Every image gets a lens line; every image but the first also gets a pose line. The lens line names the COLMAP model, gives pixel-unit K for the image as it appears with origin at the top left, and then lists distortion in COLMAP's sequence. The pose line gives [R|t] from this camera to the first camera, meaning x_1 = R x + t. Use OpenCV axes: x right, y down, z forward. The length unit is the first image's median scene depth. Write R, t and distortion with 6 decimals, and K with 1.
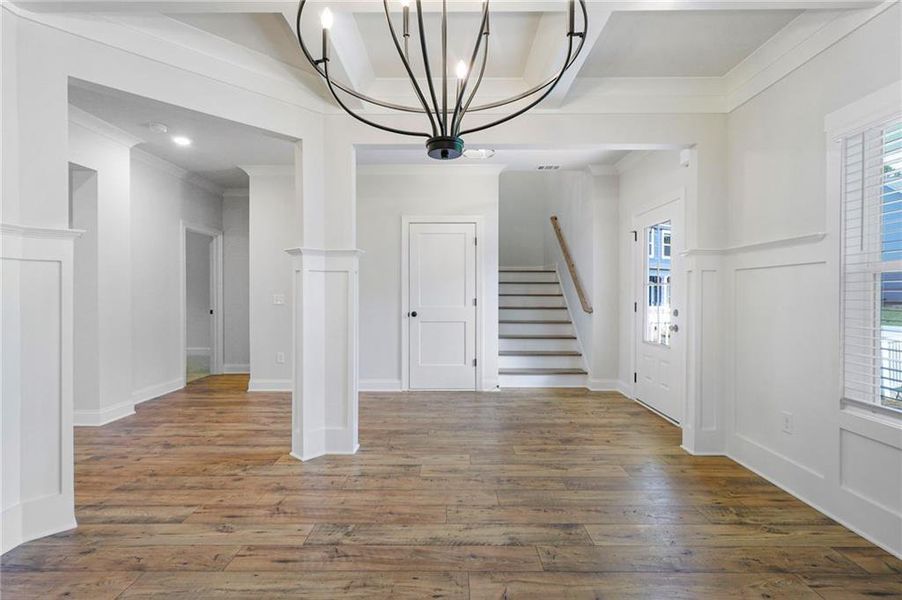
lens RADIAL K [[427.9, 0, 445.9], [0, 427.9, 296.3], [0, 0, 1]] dist [0.002055, 0.001496]
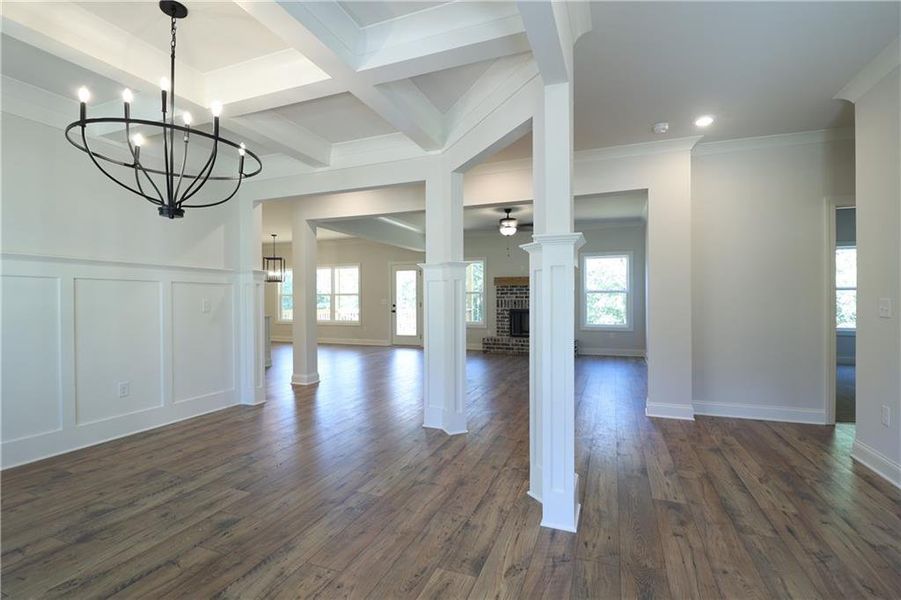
lens RADIAL K [[418.2, 0, 448.4], [0, 418.2, 298.0], [0, 0, 1]] dist [-0.001919, -0.012020]
pose [[-0.352513, 0.002480, -0.935804, 0.937513], [-0.003602, 0.999985, 0.004007, -0.021051], [0.935800, 0.004783, -0.352499, 2.118780]]
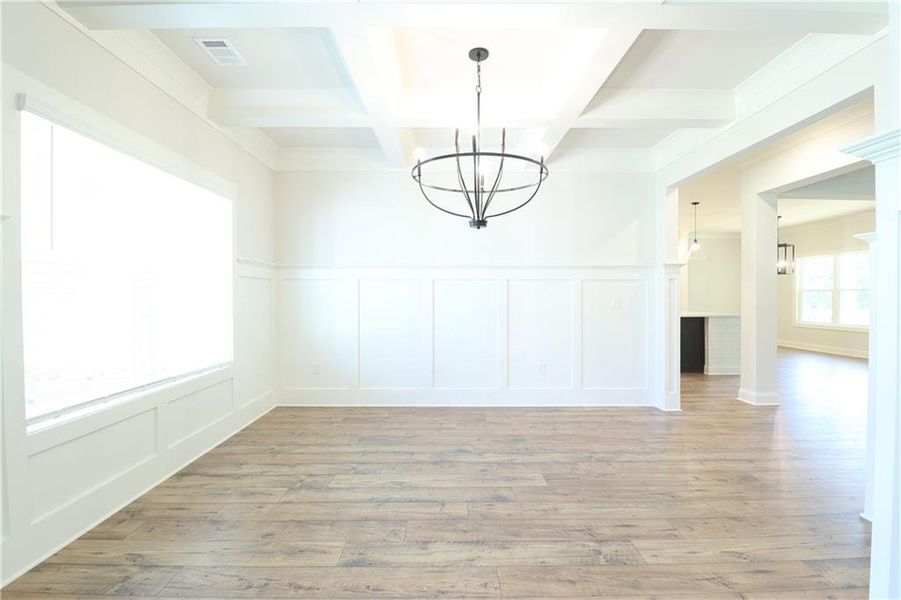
lens RADIAL K [[418.2, 0, 448.4], [0, 418.2, 298.0], [0, 0, 1]] dist [-0.001919, -0.012020]
pose [[-0.999770, 0.003255, -0.021209, 0.150059], [0.002977, 0.999909, 0.013136, -0.018593], [0.021250, 0.013070, -0.999689, 2.451761]]
